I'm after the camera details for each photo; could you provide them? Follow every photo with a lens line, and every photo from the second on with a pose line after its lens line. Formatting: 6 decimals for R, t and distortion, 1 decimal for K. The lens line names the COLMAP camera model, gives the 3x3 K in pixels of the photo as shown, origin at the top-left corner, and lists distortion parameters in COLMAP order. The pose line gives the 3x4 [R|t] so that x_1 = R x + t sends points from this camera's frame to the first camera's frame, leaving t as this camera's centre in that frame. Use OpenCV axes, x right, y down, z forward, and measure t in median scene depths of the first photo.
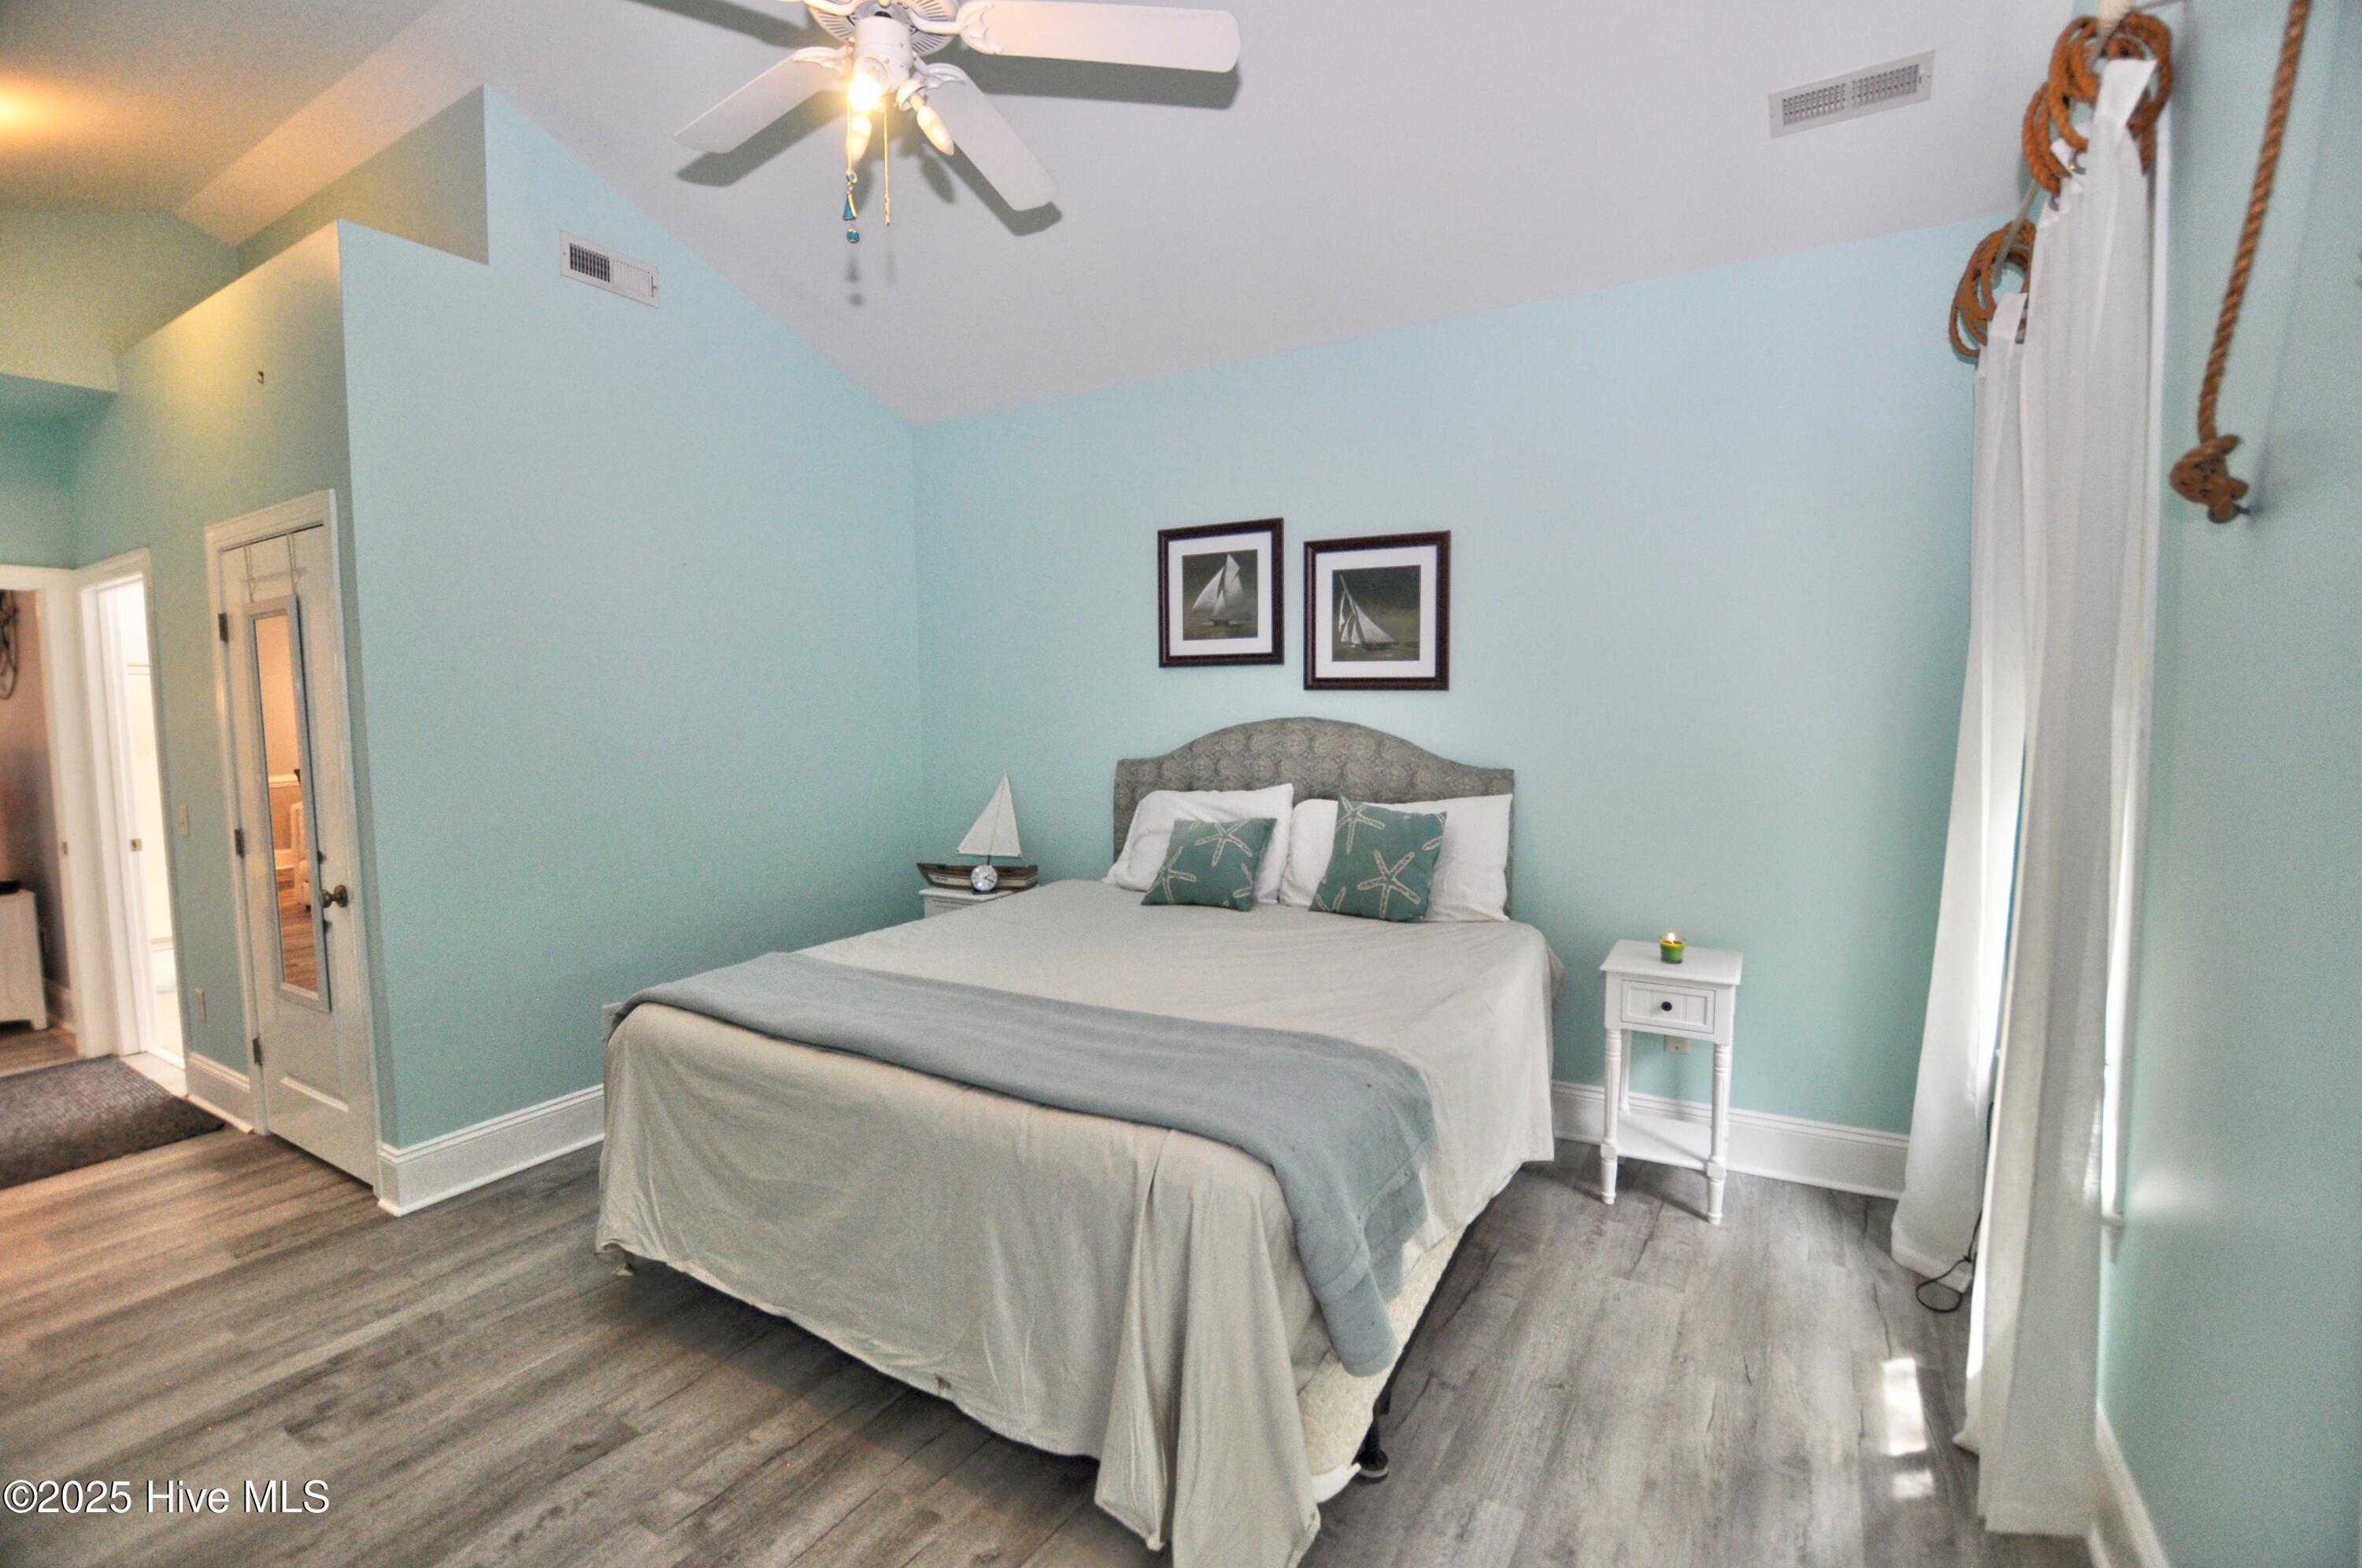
lens RADIAL K [[1040.4, 0, 1181.0], [0, 1040.4, 784.0], [0, 0, 1]] dist [-0.041626, 0.000230]
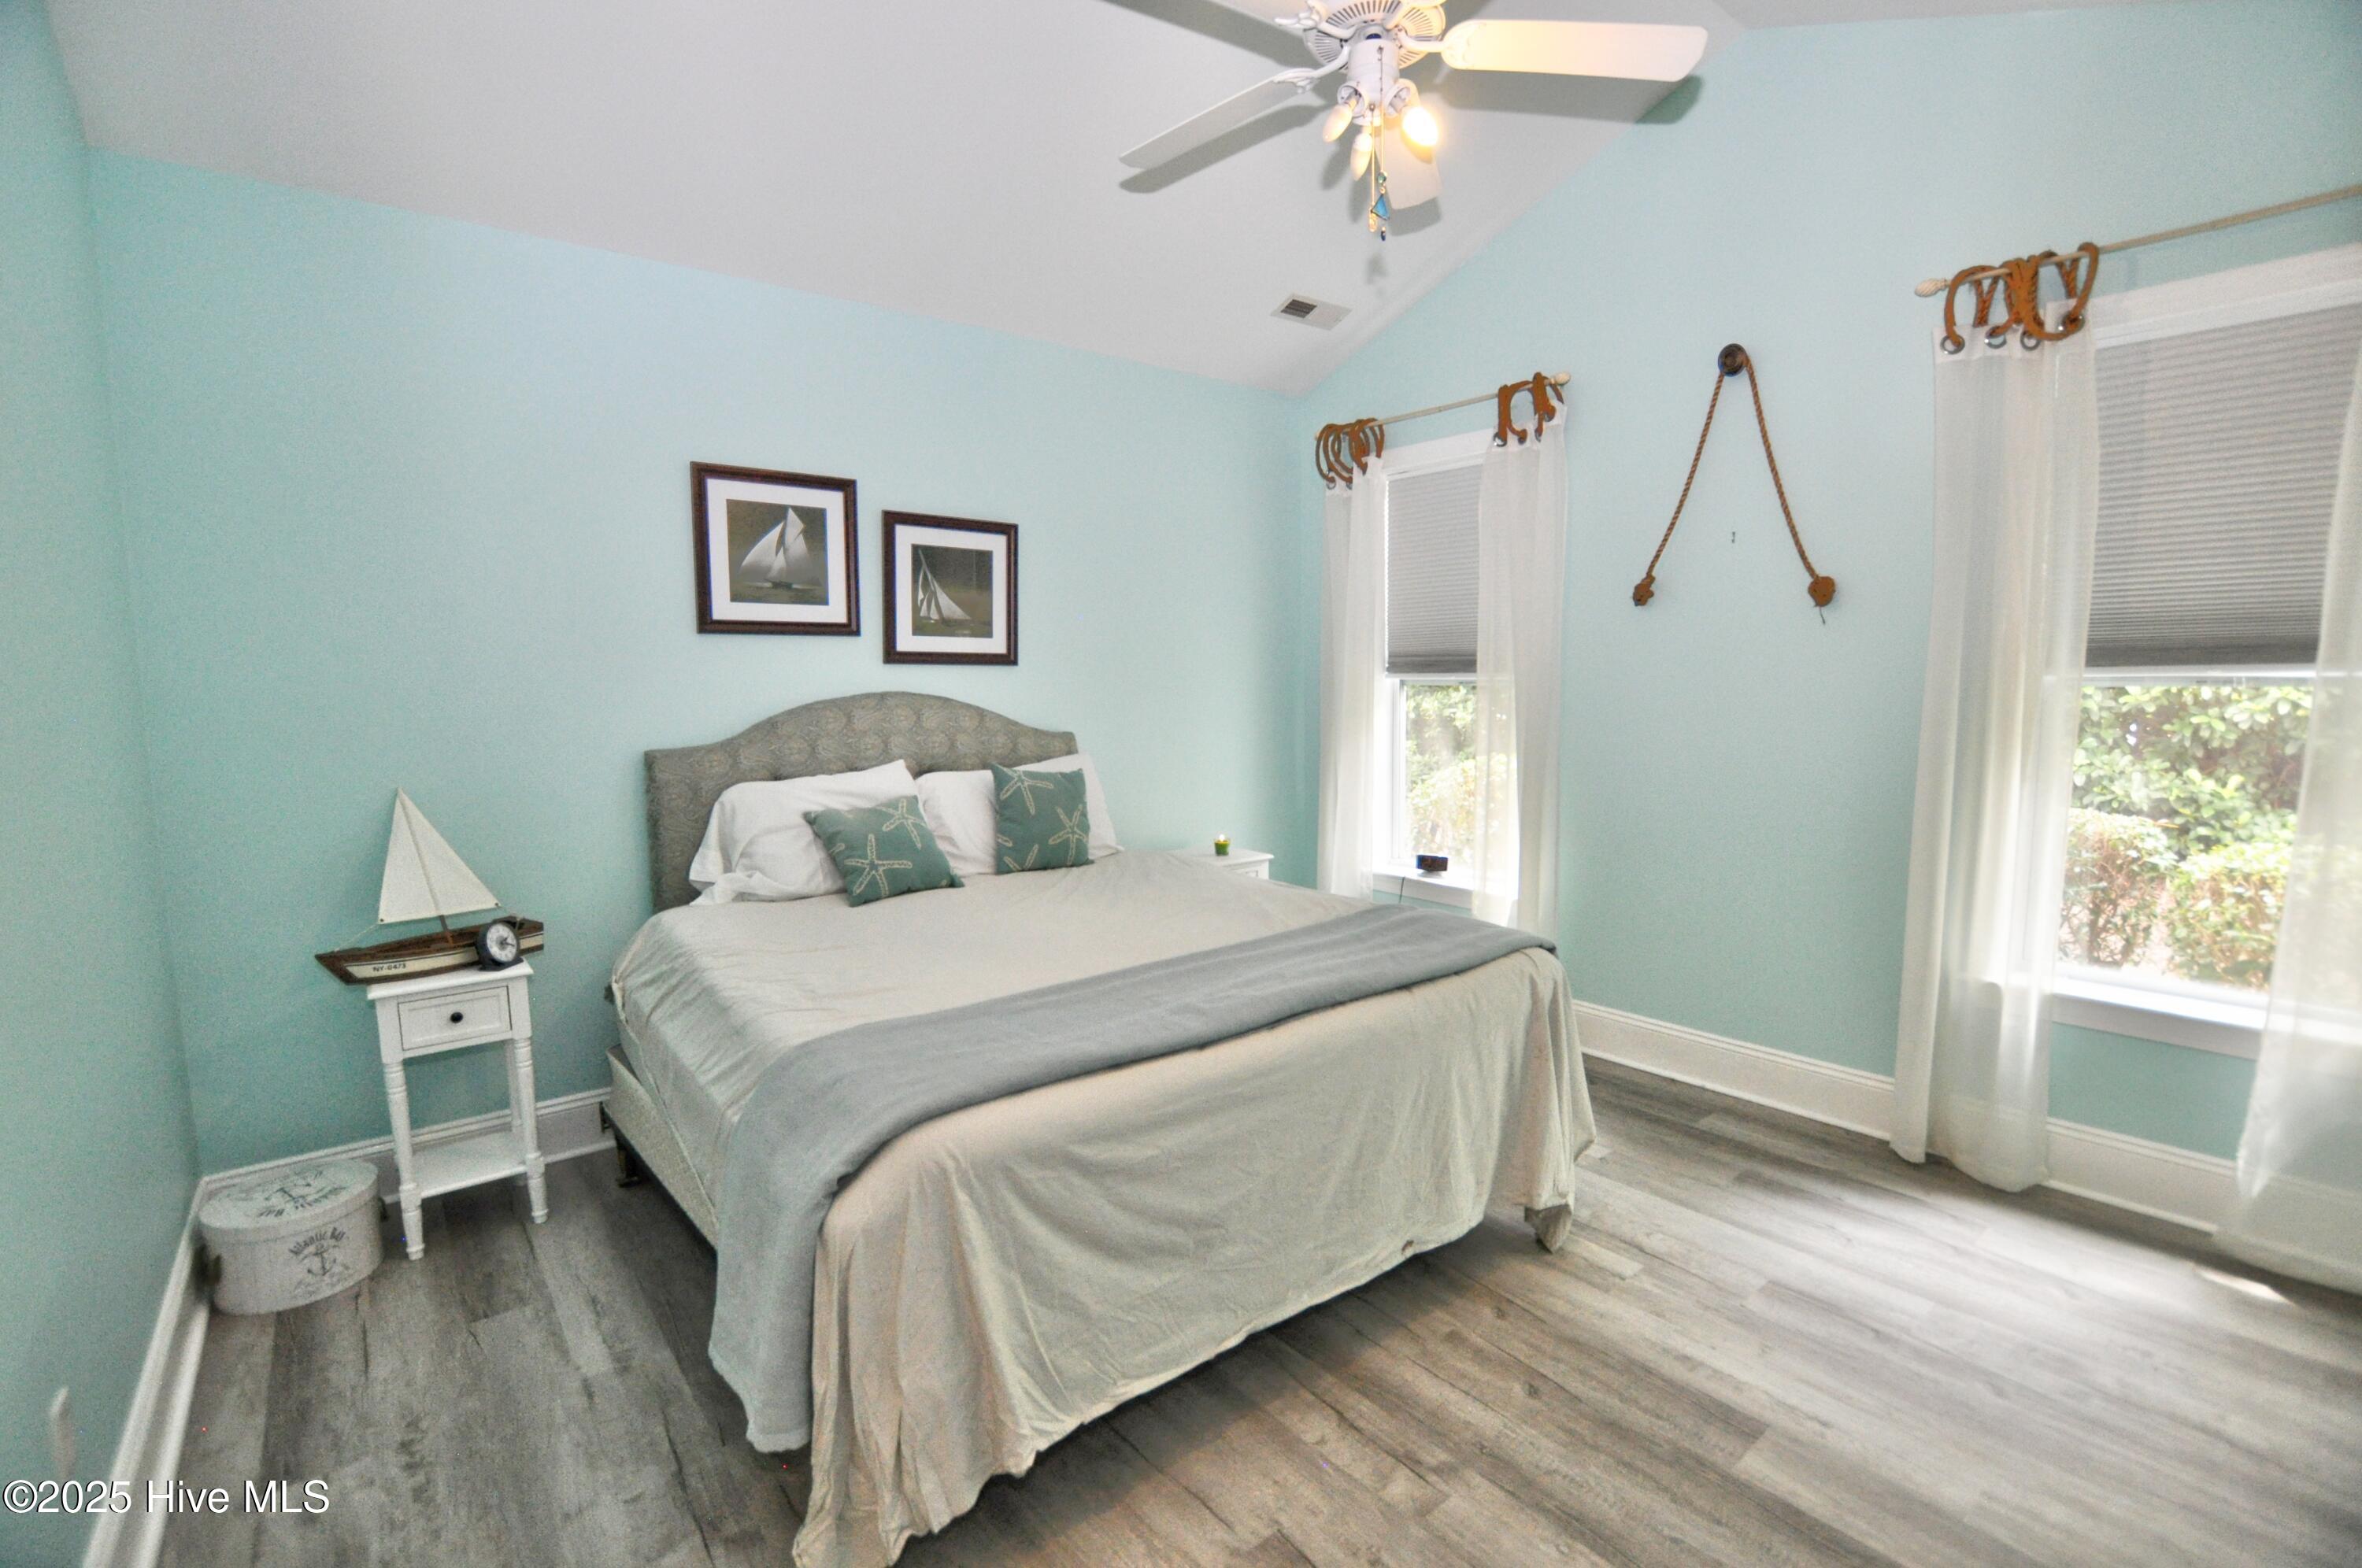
lens RADIAL K [[1054.7, 0, 1181.0], [0, 1054.7, 784.0], [0, 0, 1]] dist [-0.037162, 0.004395]
pose [[0.354081, -0.092301, 0.930649, -0.722334], [0.074059, 0.994760, 0.070483, -0.027805], [-0.932278, 0.043967, 0.359061, 0.402913]]
